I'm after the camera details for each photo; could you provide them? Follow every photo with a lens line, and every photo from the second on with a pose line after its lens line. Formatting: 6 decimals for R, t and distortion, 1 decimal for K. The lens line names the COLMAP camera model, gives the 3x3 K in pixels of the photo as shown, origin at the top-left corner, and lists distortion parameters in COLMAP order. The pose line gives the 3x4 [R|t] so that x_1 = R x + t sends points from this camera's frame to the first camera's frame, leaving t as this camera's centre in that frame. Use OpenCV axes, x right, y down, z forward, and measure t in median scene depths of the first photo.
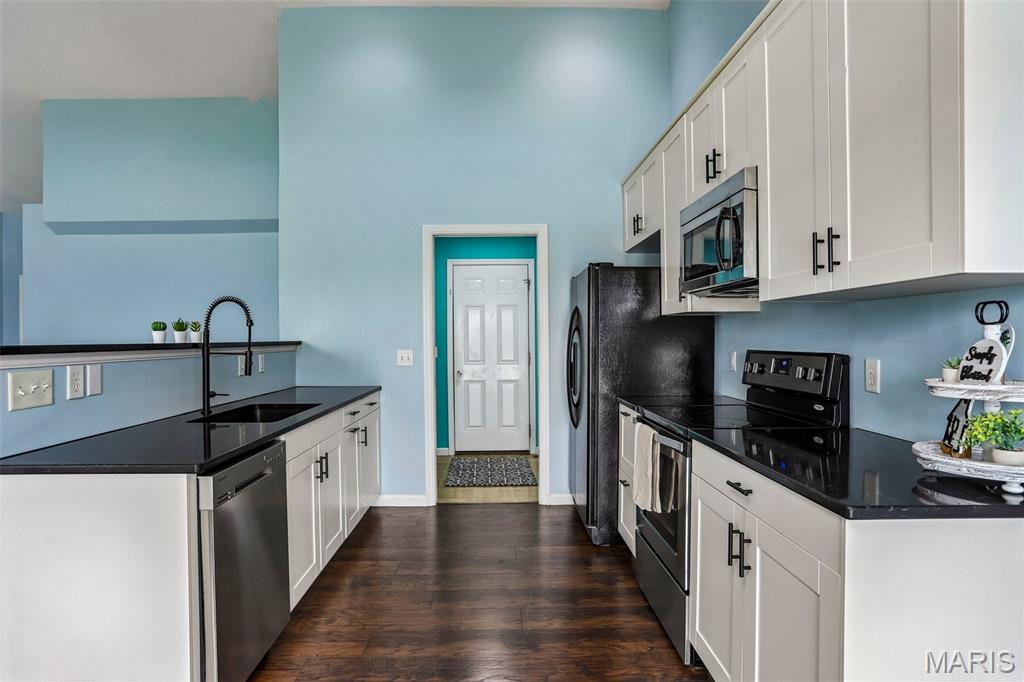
lens RADIAL K [[560.1, 0, 512.0], [0, 560.1, 341.0], [0, 0, 1]] dist [-0.040821, 0.001107]
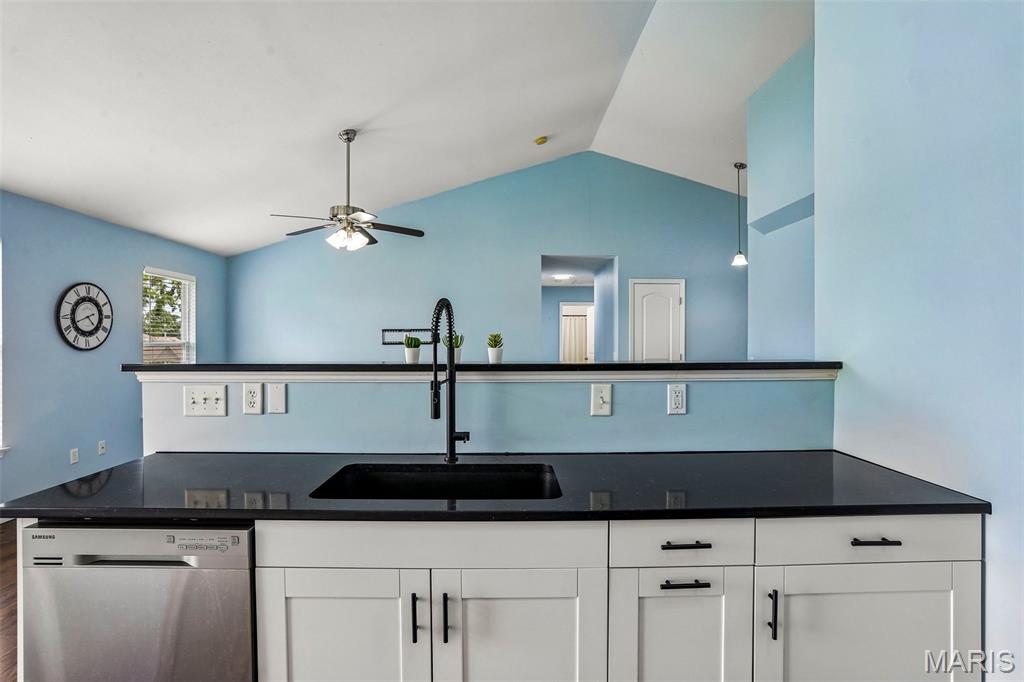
lens RADIAL K [[523.4, 0, 512.0], [0, 523.4, 341.0], [0, 0, 1]] dist [-0.075563, 0.034289]
pose [[-0.017453, 0.012251, -0.999773, 0.142194], [-0.003901, 0.999916, 0.012321, -0.038928], [0.999840, 0.004115, -0.017404, 1.162358]]
